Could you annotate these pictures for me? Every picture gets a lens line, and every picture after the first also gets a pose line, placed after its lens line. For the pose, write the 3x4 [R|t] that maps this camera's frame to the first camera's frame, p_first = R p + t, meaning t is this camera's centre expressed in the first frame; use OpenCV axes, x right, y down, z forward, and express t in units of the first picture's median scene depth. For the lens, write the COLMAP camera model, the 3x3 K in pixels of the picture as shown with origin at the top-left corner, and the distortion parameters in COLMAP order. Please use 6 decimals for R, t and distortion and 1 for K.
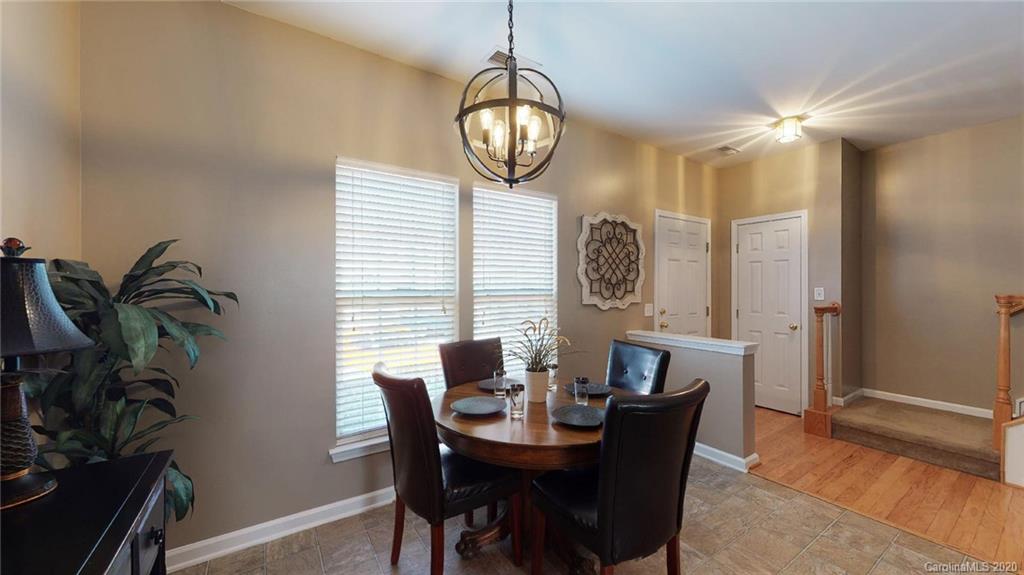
lens RADIAL K [[374.2, 0, 513.5], [0, 374.2, 289.2], [0, 0, 1]] dist [-0.001100, -0.000103]
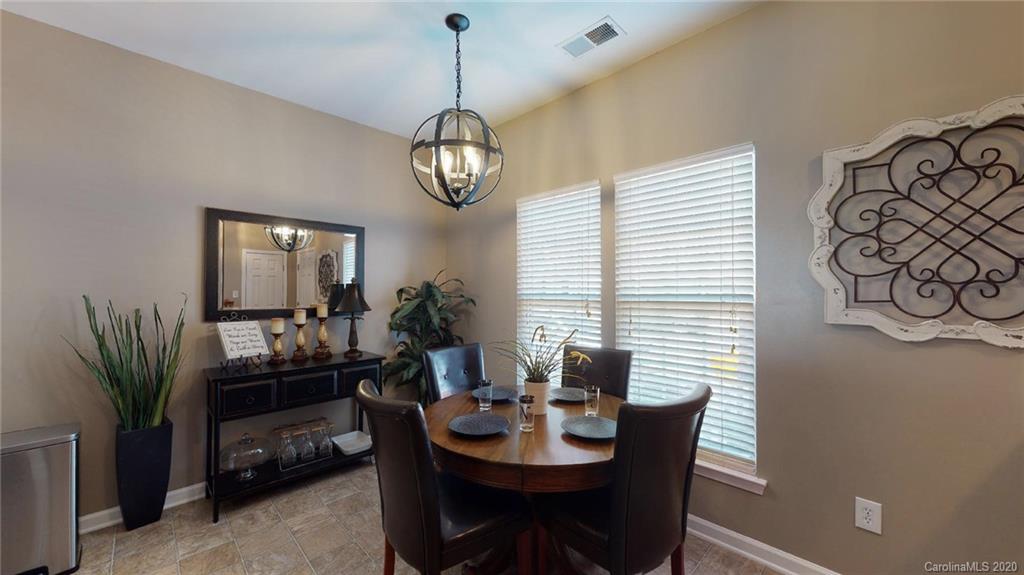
lens RADIAL K [[370.8, 0, 510.3], [0, 370.8, 289.7], [0, 0, 1]] dist [-0.000524, -0.000041]
pose [[0.201760, -0.005000, -0.979422, 0.592921], [-0.000659, 0.999986, -0.005240, -0.003718], [0.979435, 0.001702, 0.201754, 0.460426]]
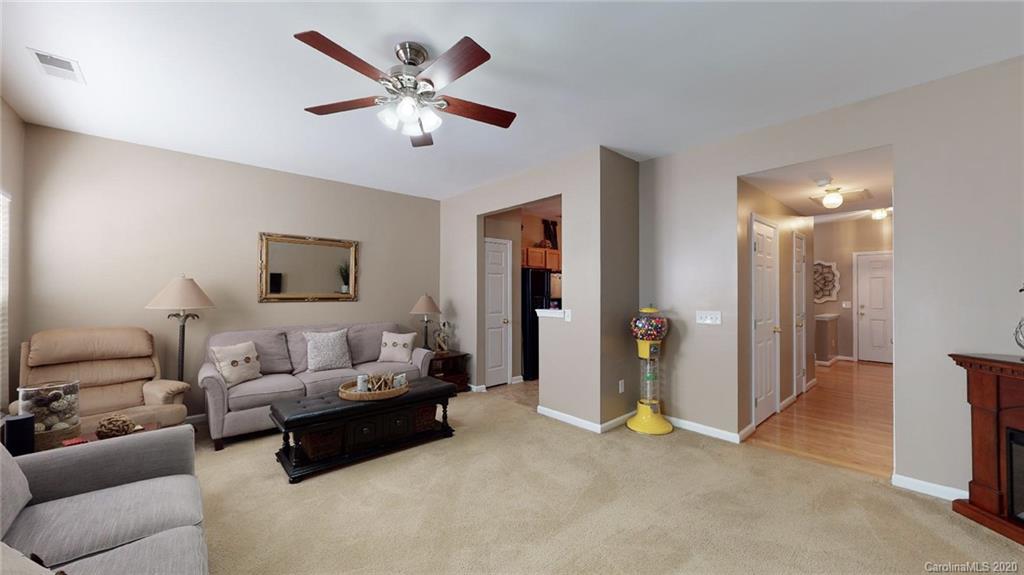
lens RADIAL K [[375.5, 0, 512.8], [0, 375.5, 289.3], [0, 0, 1]] dist [-0.000474, 0.000106]
pose [[0.127027, -0.011024, -0.991838, 2.392131], [-0.002440, 0.999932, -0.011427, 0.001230], [0.991896, 0.003871, 0.126991, -1.127508]]
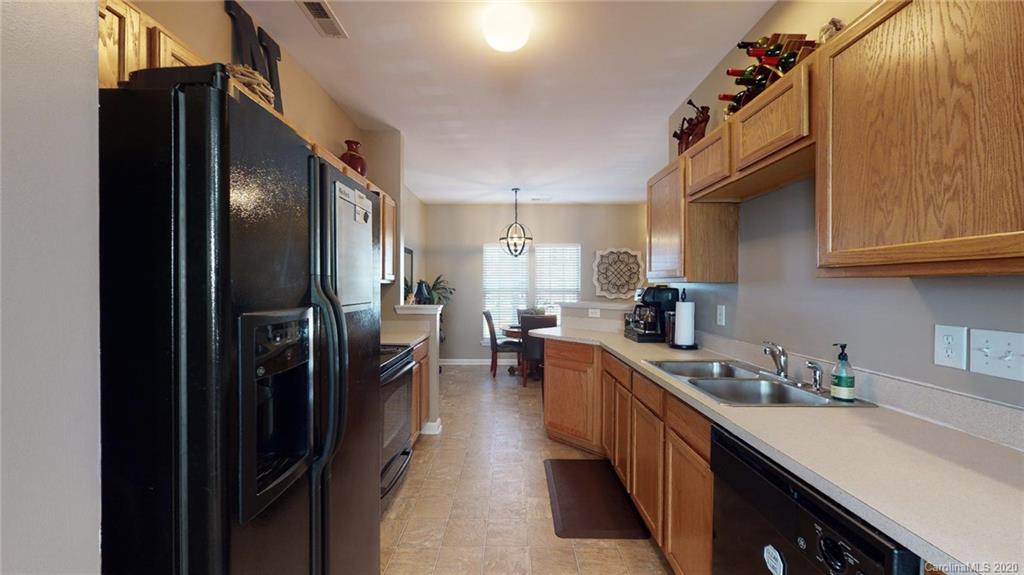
lens RADIAL K [[375.5, 0, 512.8], [0, 375.5, 289.3], [0, 0, 1]] dist [-0.000474, 0.000106]
pose [[0.836057, 0.004450, -0.548624, 0.899217], [-0.002702, 0.999988, 0.003994, -0.000404], [0.548636, -0.001857, 0.836060, -0.905375]]
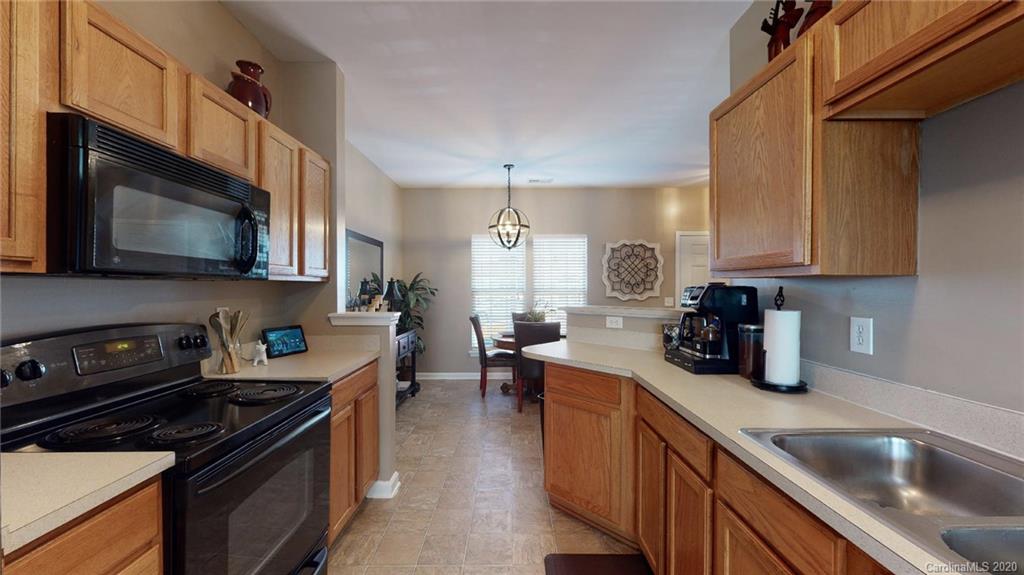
lens RADIAL K [[375.5, 0, 512.8], [0, 375.5, 289.3], [0, 0, 1]] dist [-0.000474, 0.000106]
pose [[0.835770, 0.001465, -0.549077, 0.747919], [0.000893, 0.999991, 0.004026, 0.000538], [0.549079, -0.003855, 0.835762, -0.624609]]
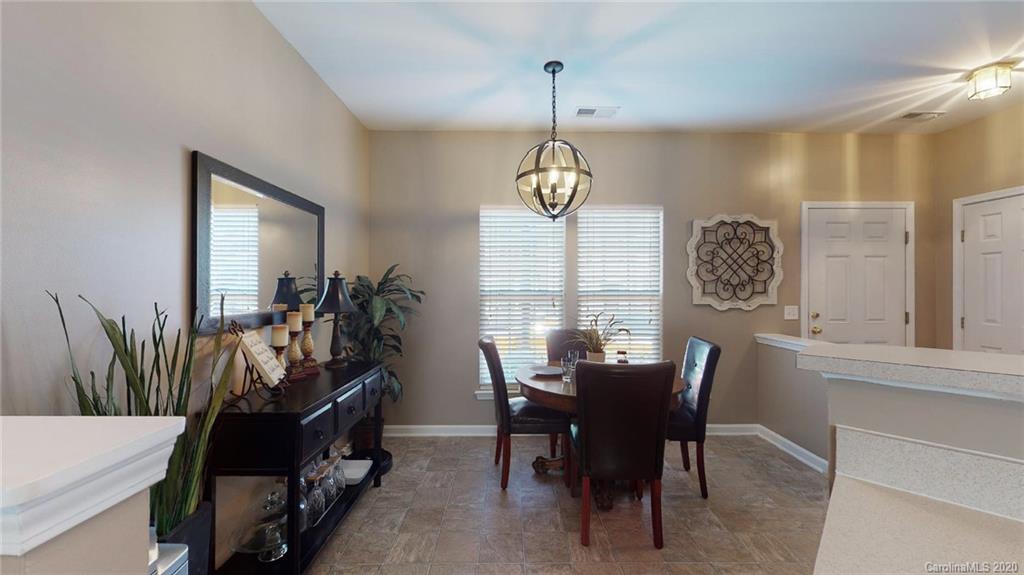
lens RADIAL K [[374.2, 0, 513.5], [0, 374.2, 289.2], [0, 0, 1]] dist [-0.001100, -0.000103]
pose [[0.841860, 0.001863, -0.539693, 0.323965], [-0.002024, 0.999998, 0.000295, -0.001444], [0.539692, 0.000844, 0.841862, -0.160260]]
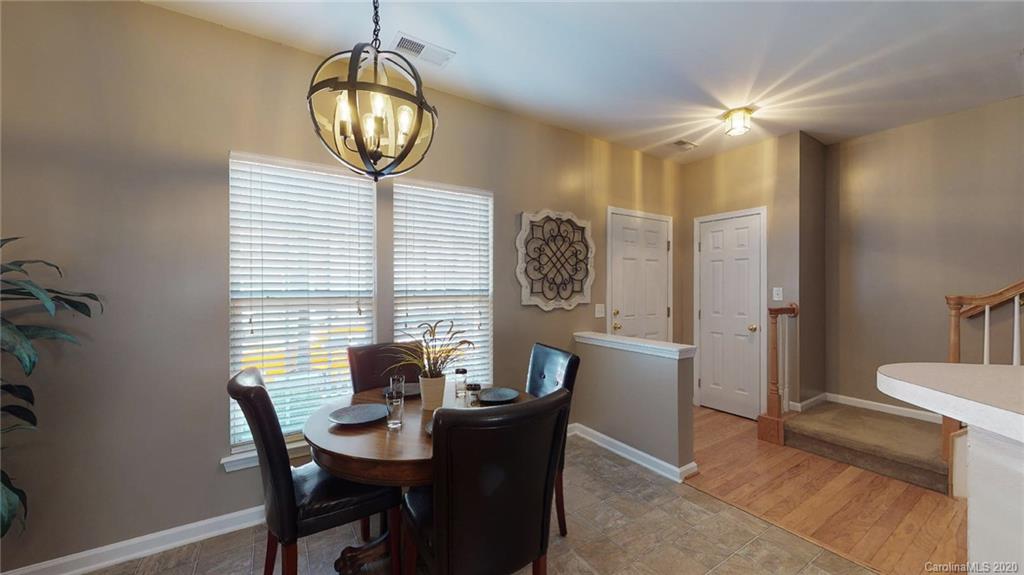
lens RADIAL K [[375.5, 0, 512.8], [0, 375.5, 289.3], [0, 0, 1]] dist [-0.000474, 0.000106]
pose [[0.999932, -0.000223, -0.011668, 0.169956], [0.000239, 0.999999, 0.001430, -0.001533], [0.011668, -0.001432, 0.999931, 0.035398]]
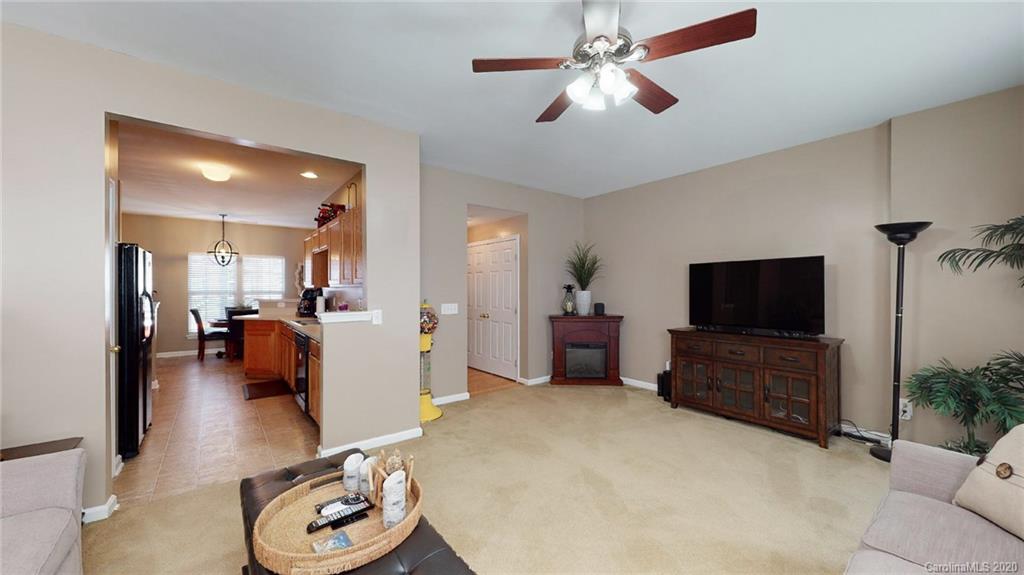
lens RADIAL K [[375.5, 0, 512.8], [0, 375.5, 289.3], [0, 0, 1]] dist [-0.000474, 0.000106]
pose [[0.996769, -0.000469, 0.080320, 1.495467], [0.000634, 0.999998, -0.002023, 0.000563], [-0.080319, 0.002067, 0.996767, -1.810518]]
